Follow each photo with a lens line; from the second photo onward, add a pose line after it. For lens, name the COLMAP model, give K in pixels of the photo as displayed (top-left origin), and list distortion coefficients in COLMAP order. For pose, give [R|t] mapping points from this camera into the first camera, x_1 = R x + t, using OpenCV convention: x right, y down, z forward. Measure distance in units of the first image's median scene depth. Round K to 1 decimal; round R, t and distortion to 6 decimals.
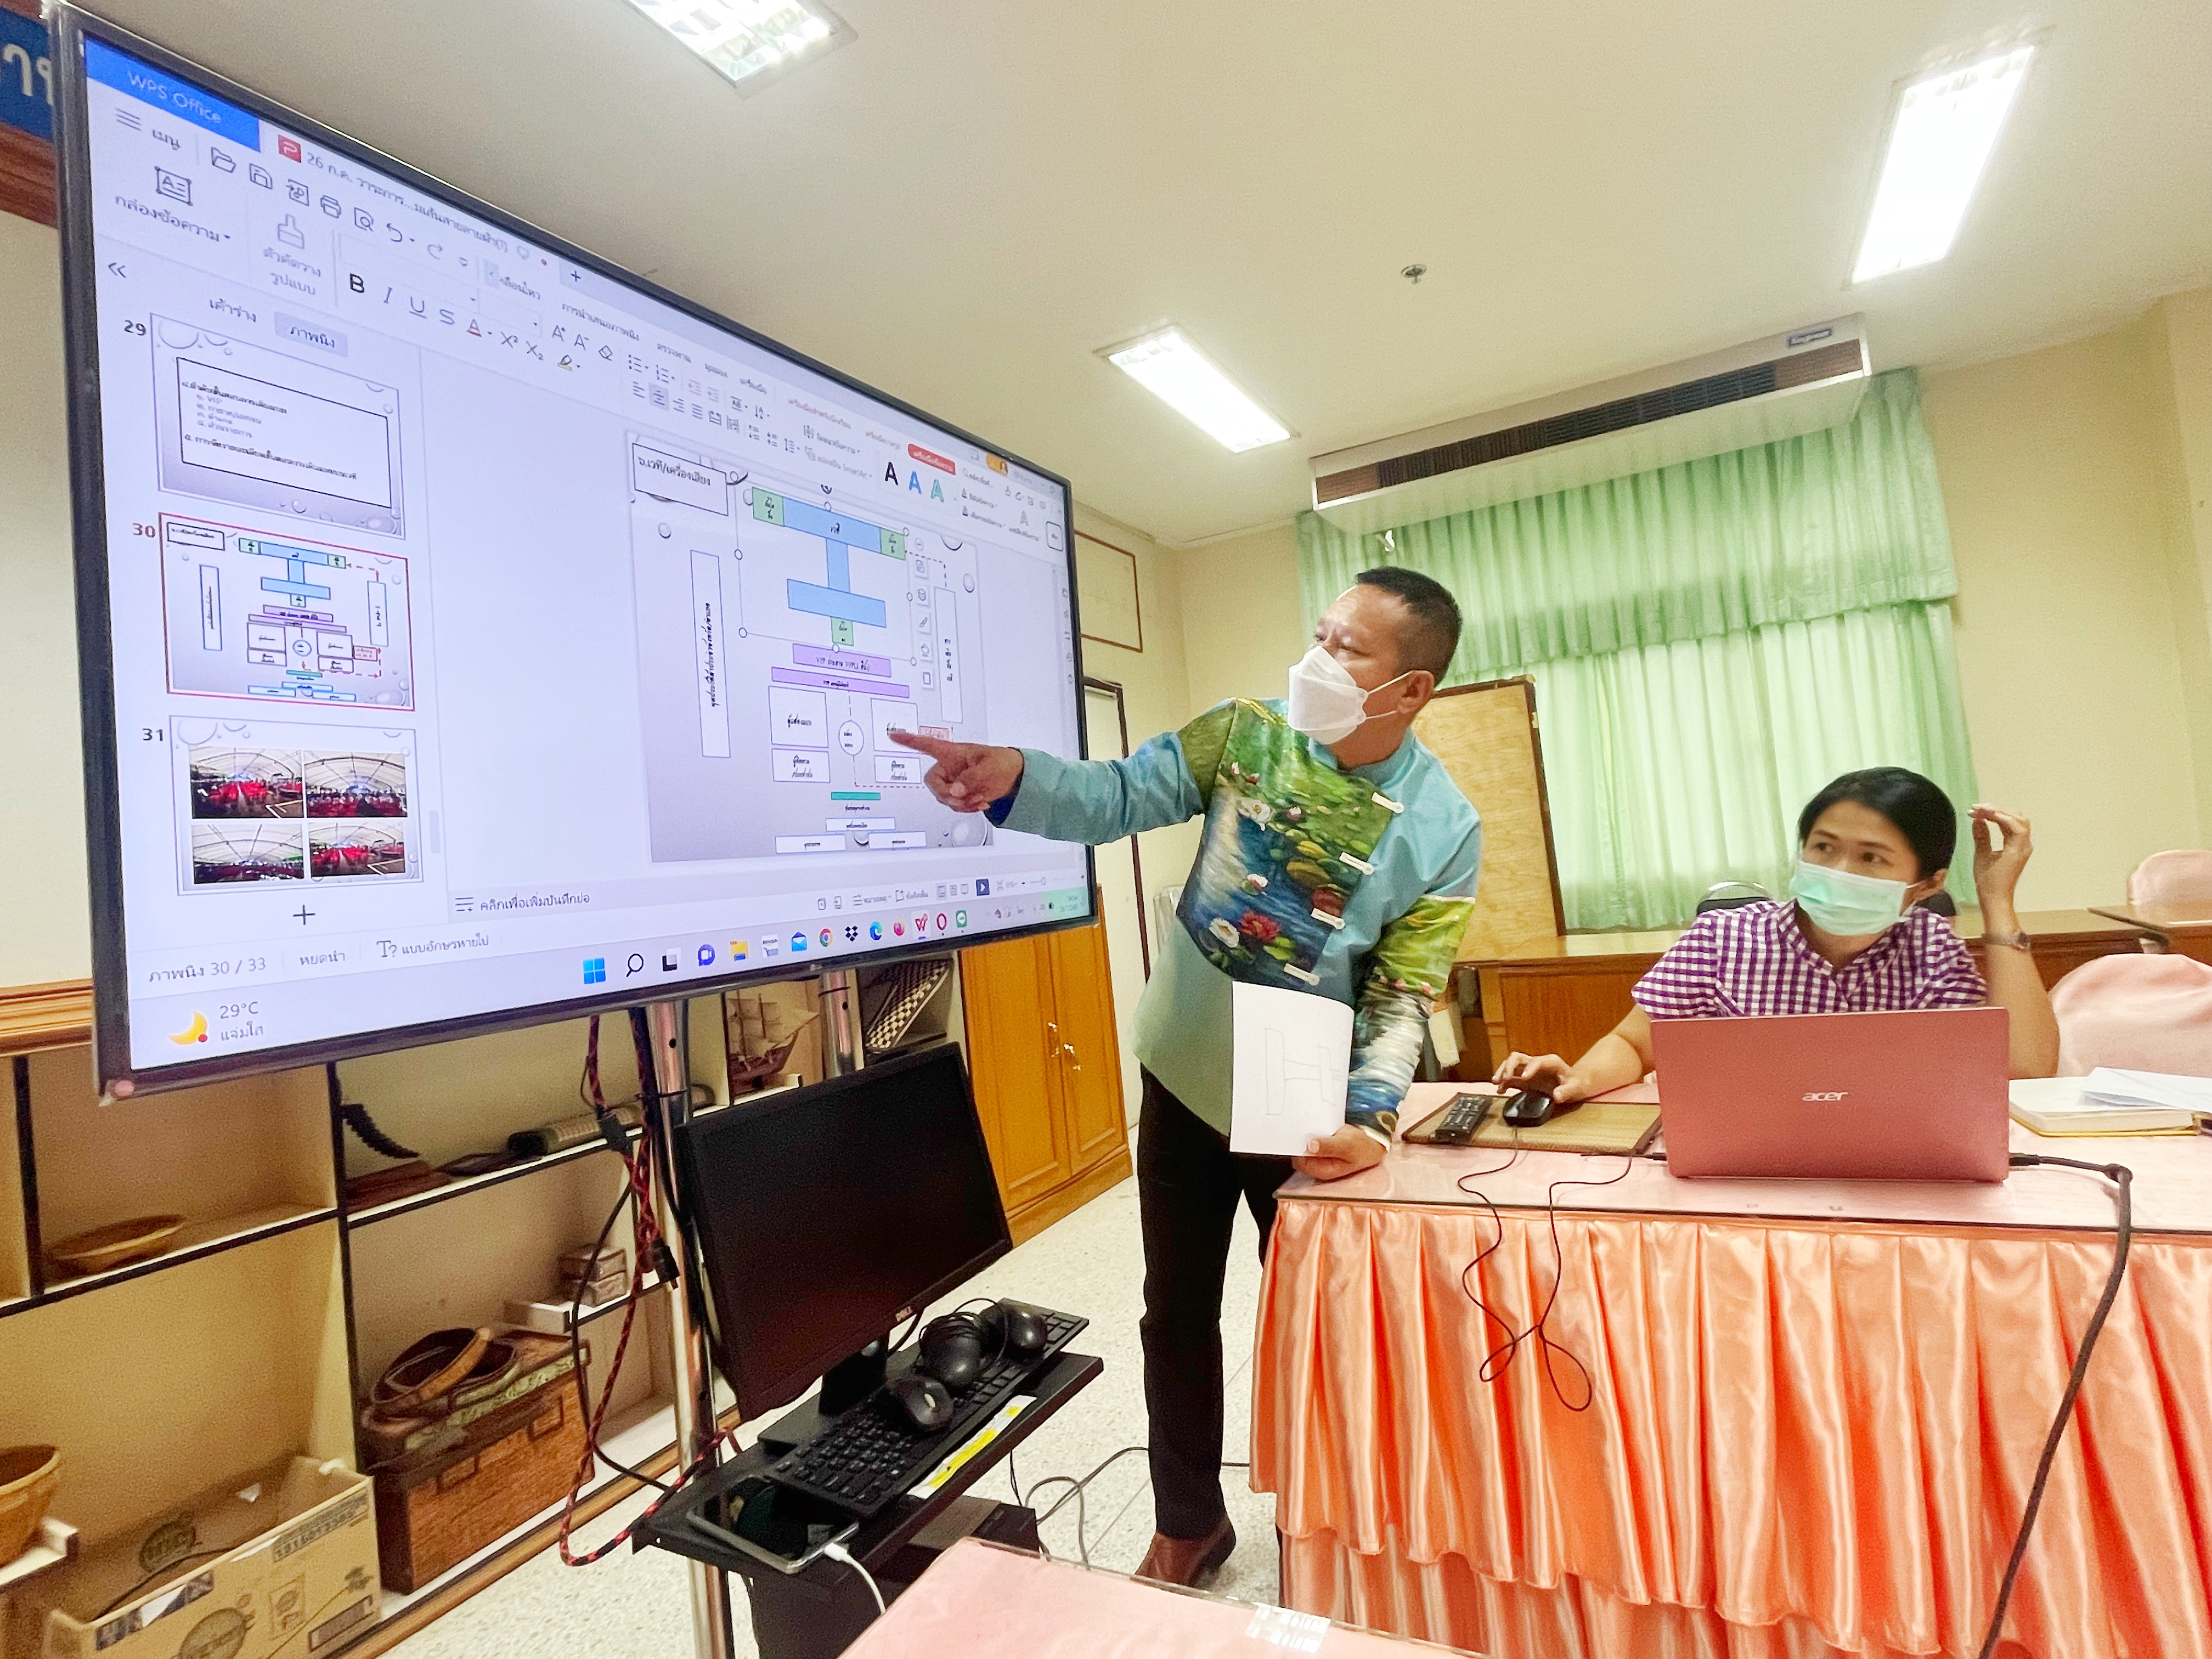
lens RADIAL K [[1128.5, 0, 1106.0], [0, 1128.5, 829.5], [0, 0, 1]] dist [0.001603, 0.000057]
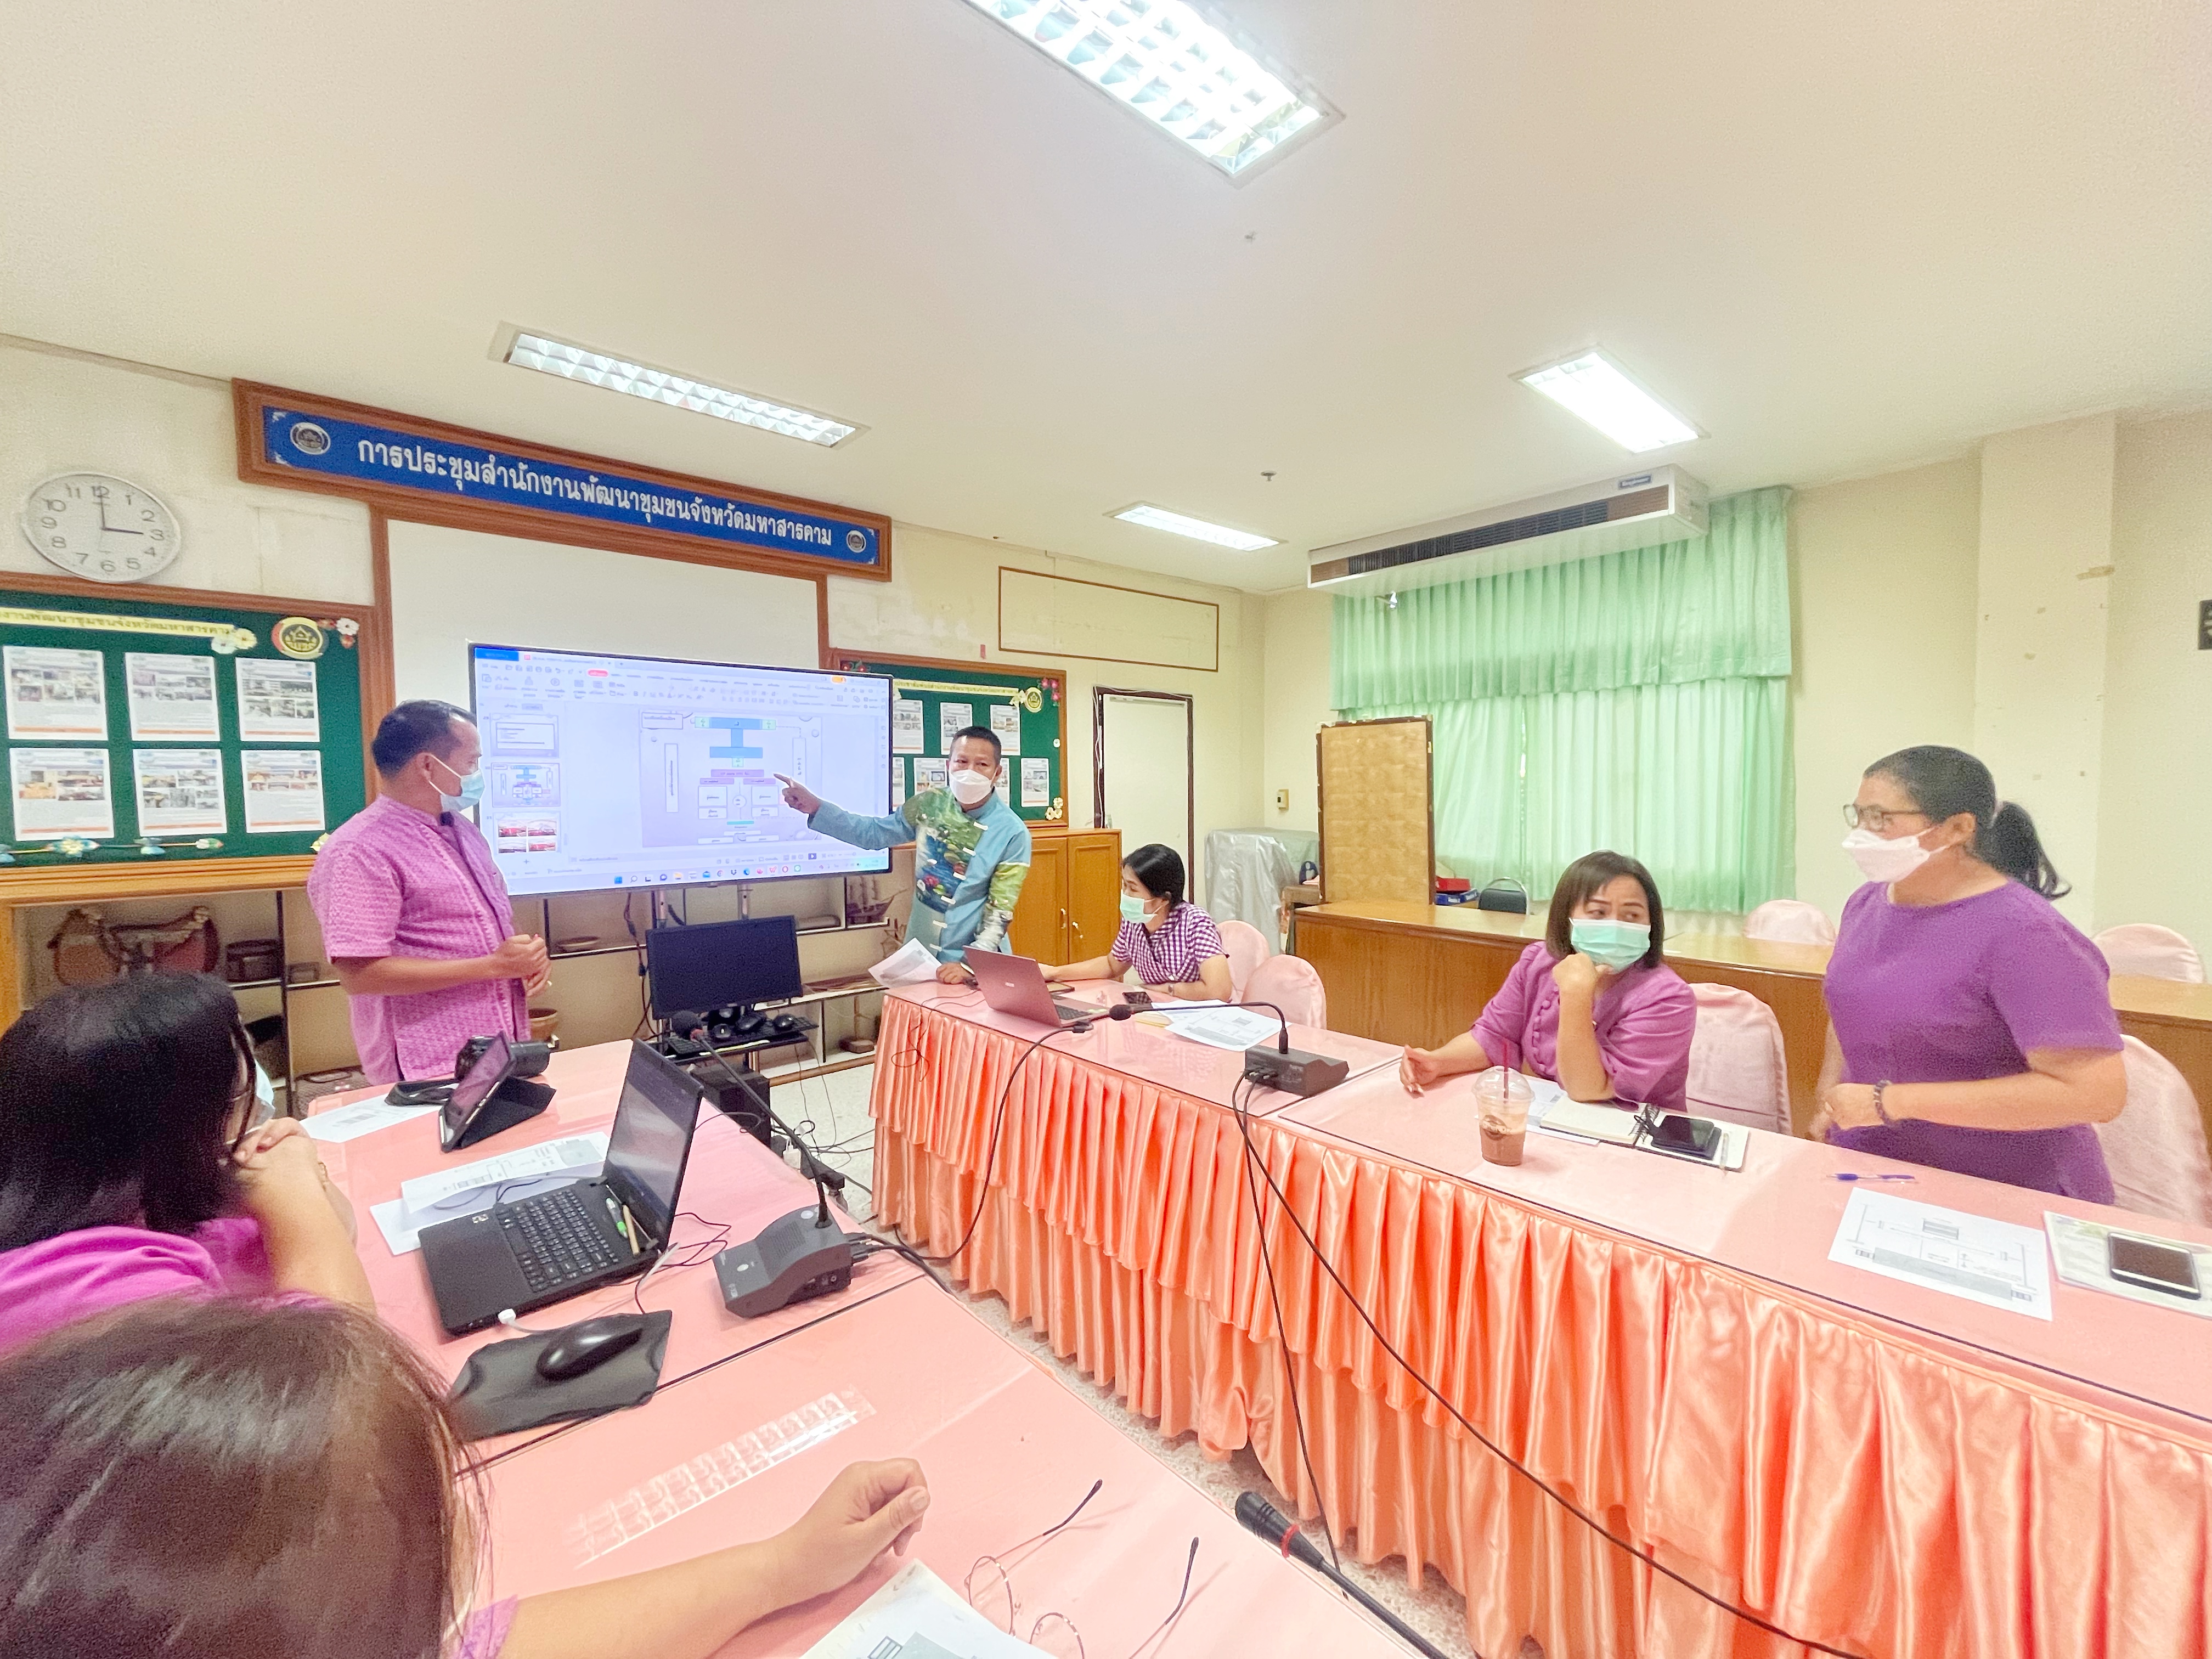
lens RADIAL K [[893.5, 0, 1106.0], [0, 893.5, 829.5], [0, 0, 1]] dist [0.000488, 0.000118]
pose [[0.934243, 0.106474, -0.340372, 0.438310], [-0.070845, 0.990780, 0.115479, -0.106165], [0.349530, -0.083771, 0.933173, -0.233176]]
